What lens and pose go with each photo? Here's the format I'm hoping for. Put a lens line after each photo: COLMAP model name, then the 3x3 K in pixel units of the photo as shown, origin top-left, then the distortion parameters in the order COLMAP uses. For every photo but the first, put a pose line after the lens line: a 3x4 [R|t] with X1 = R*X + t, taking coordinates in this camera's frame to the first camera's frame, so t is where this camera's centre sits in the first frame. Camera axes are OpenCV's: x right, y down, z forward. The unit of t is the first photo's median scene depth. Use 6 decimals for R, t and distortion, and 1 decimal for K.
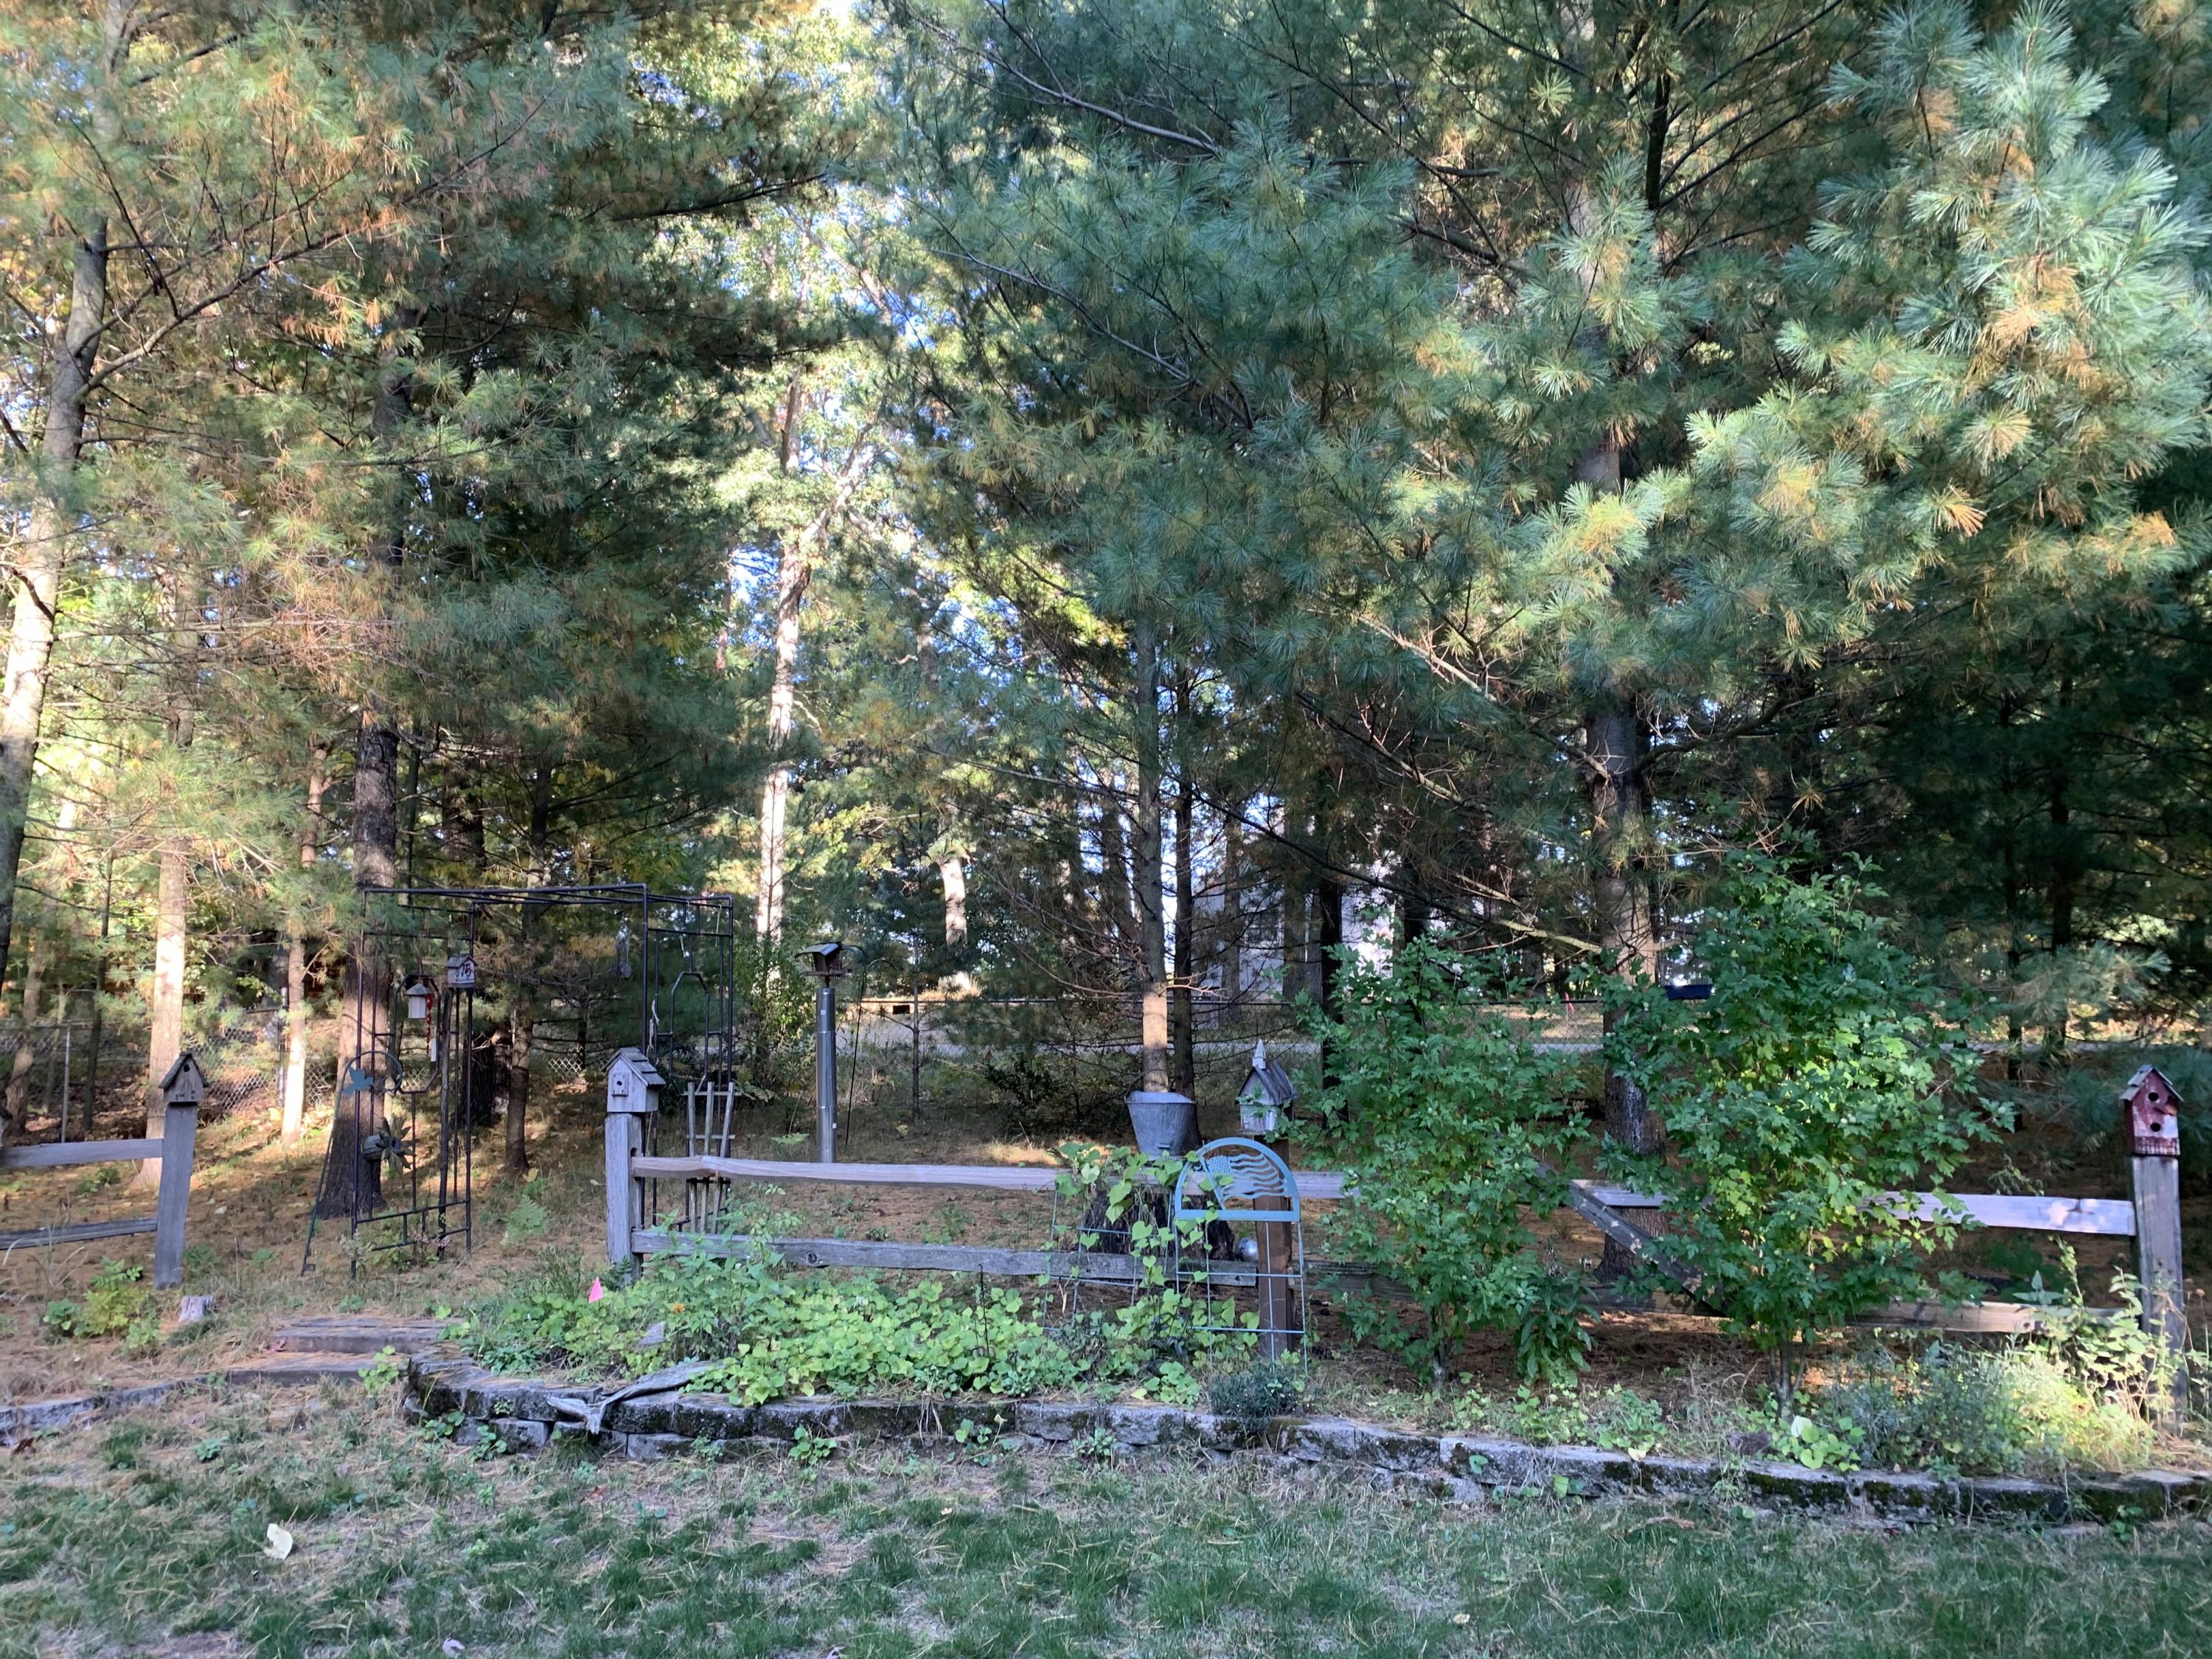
lens RADIAL K [[1704.5, 0, 1106.0], [0, 1704.5, 829.5], [0, 0, 1]] dist [0.033501, -0.094997]
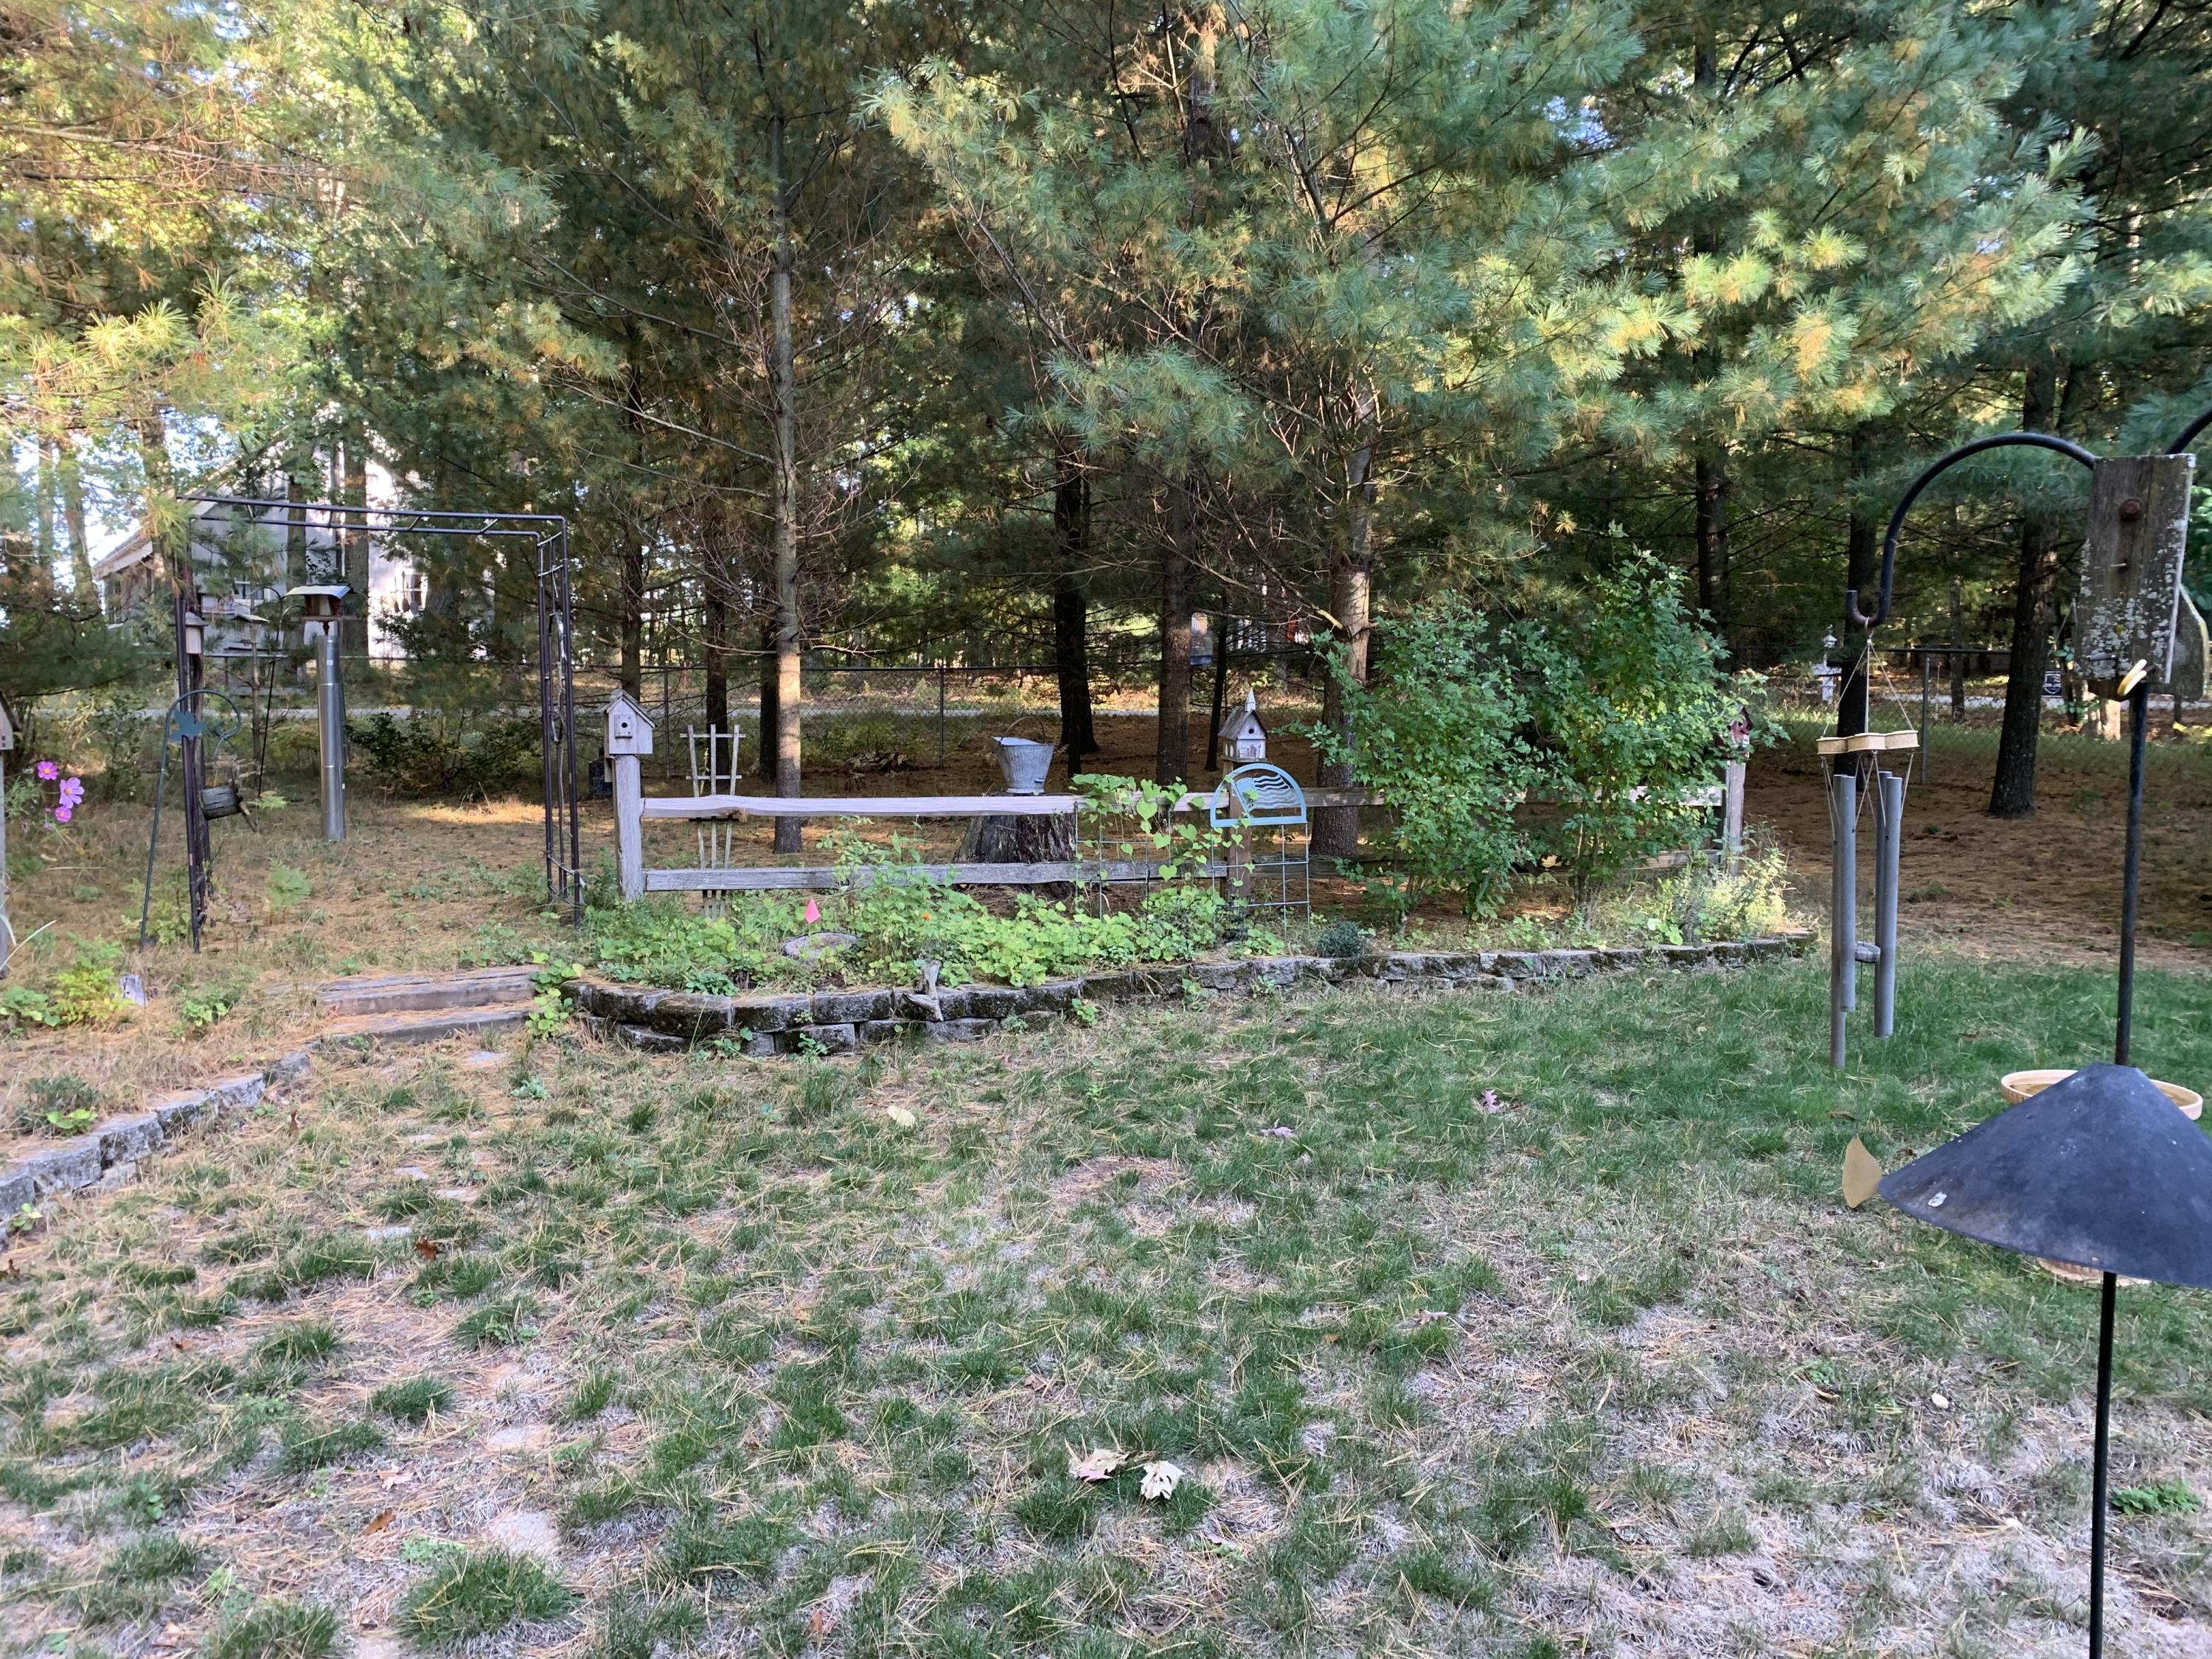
lens RADIAL K [[1704.5, 0, 1106.0], [0, 1704.5, 829.5], [0, 0, 1]] dist [0.033501, -0.094997]
pose [[0.800395, -0.045184, 0.597768, -0.866748], [-0.072412, 0.982567, 0.171228, 0.021464], [-0.595084, -0.180336, 0.783169, 0.057192]]
